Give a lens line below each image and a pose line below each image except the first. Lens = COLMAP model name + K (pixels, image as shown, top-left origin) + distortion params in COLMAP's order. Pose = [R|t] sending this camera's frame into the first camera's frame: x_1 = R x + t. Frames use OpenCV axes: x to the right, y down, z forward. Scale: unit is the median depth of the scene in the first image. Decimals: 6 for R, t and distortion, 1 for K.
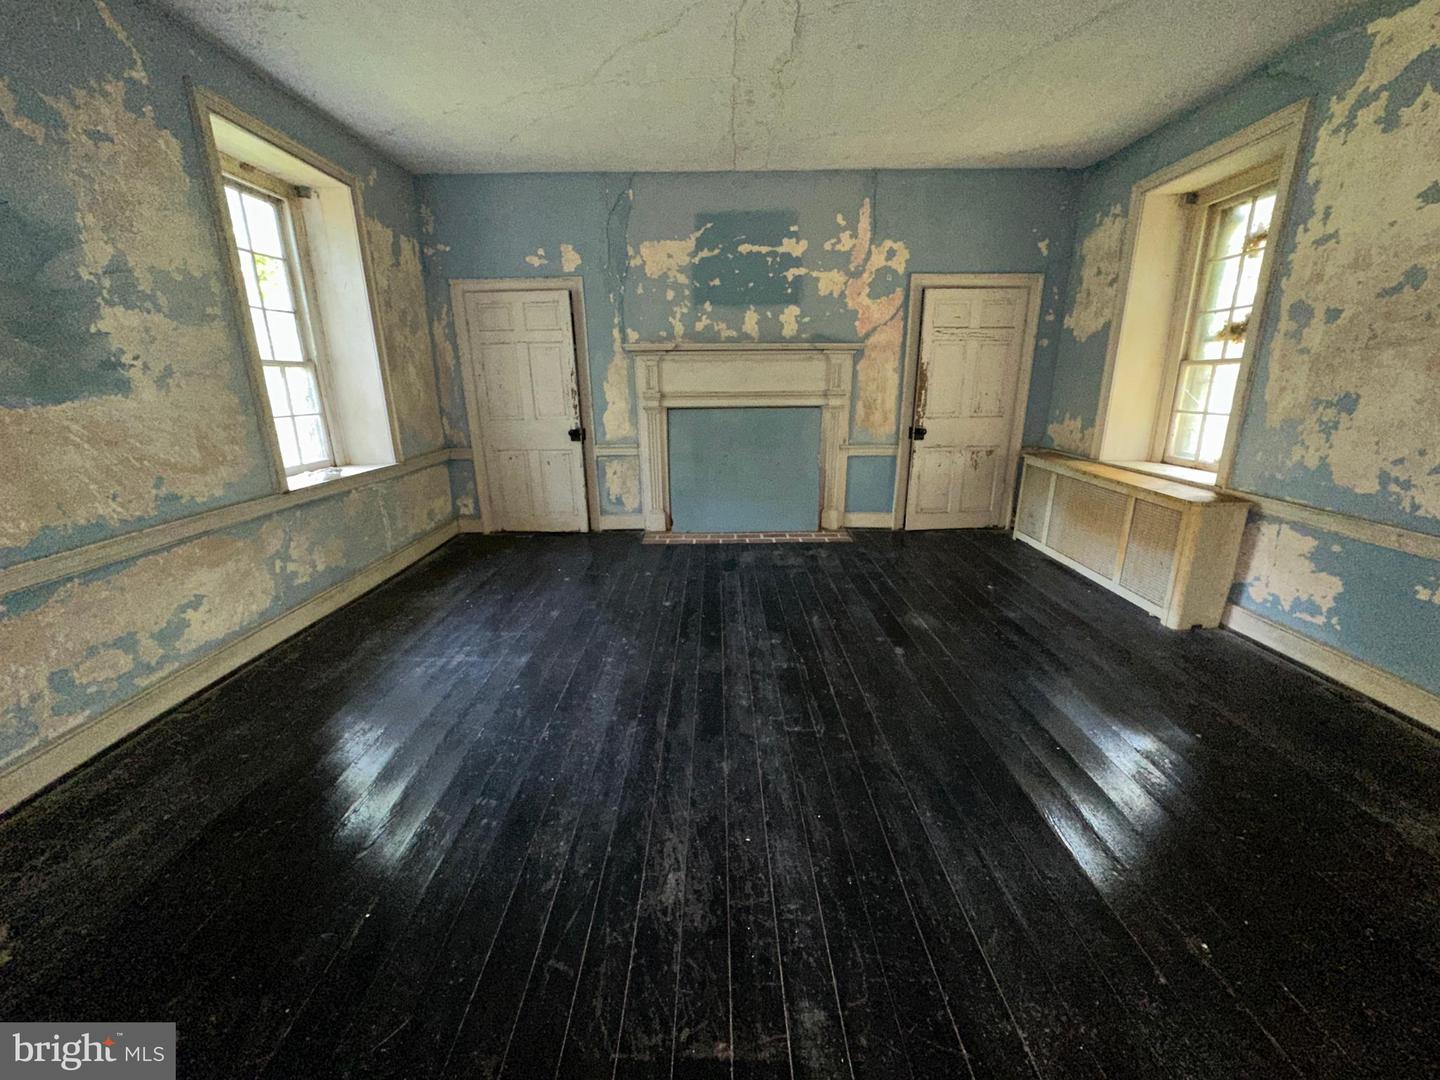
lens RADIAL K [[573.0, 0, 718.1], [0, 573.0, 542.3], [0, 0, 1]] dist [-0.004740, 0.000578]
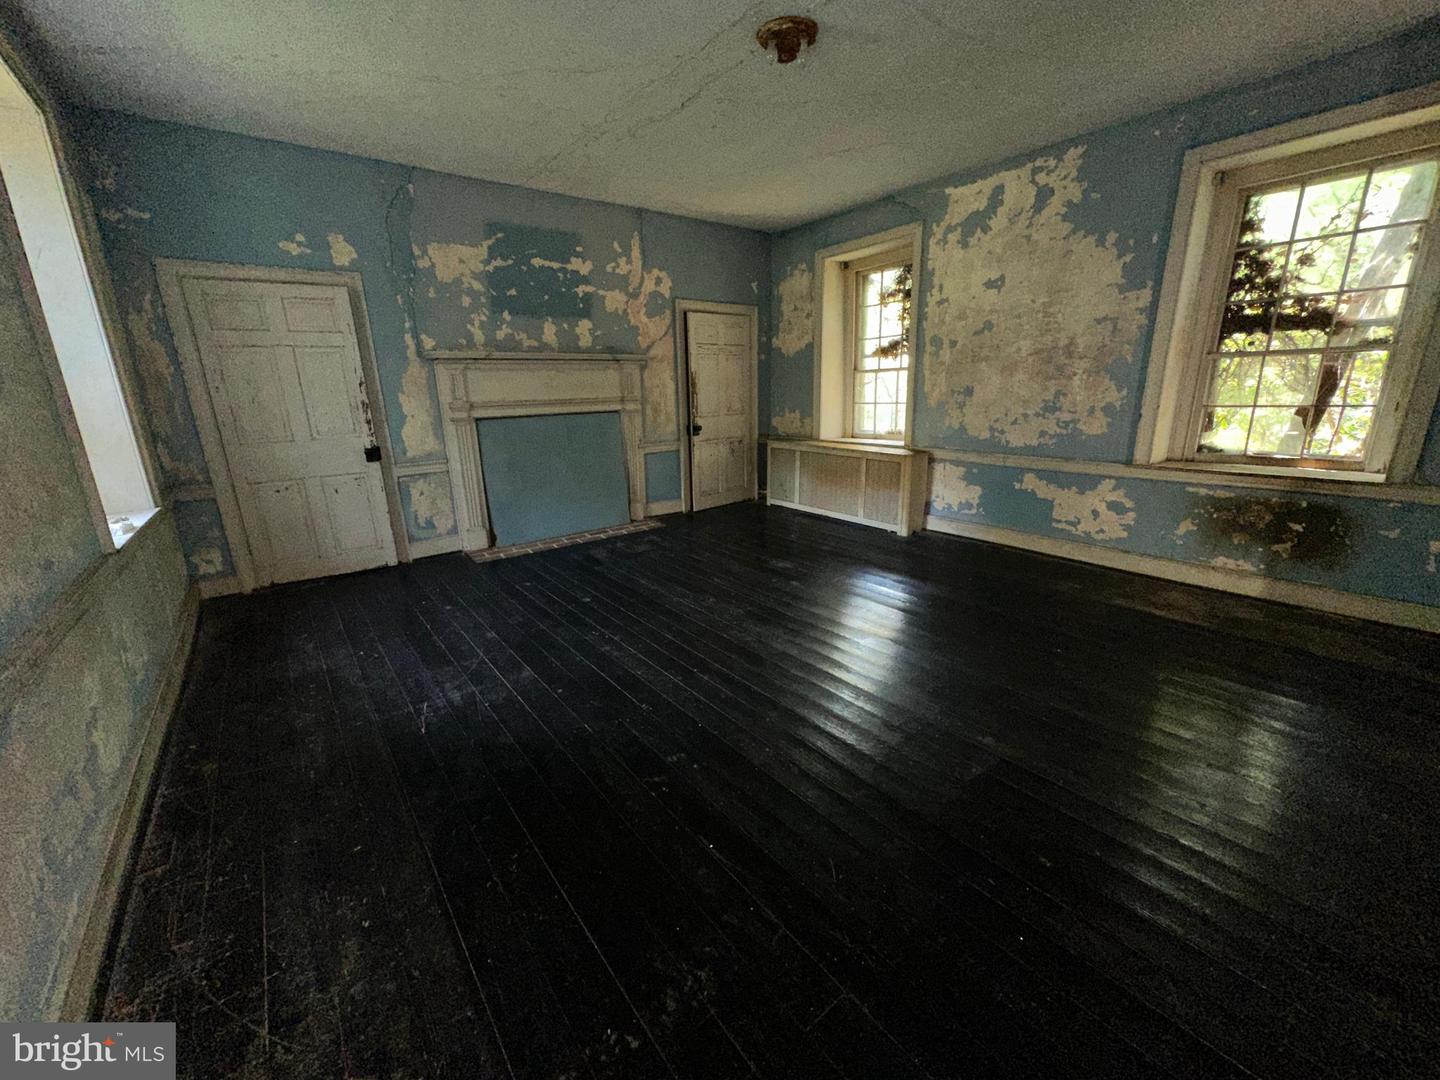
lens RADIAL K [[573.0, 0, 719.4], [0, 573.0, 542.7], [0, 0, 1]] dist [-0.004740, 0.000578]
pose [[0.788450, -0.172921, 0.590293, -0.394501], [0.186516, 0.981699, 0.038452, 0.008050], [-0.586139, 0.079782, 0.806273, 0.009955]]
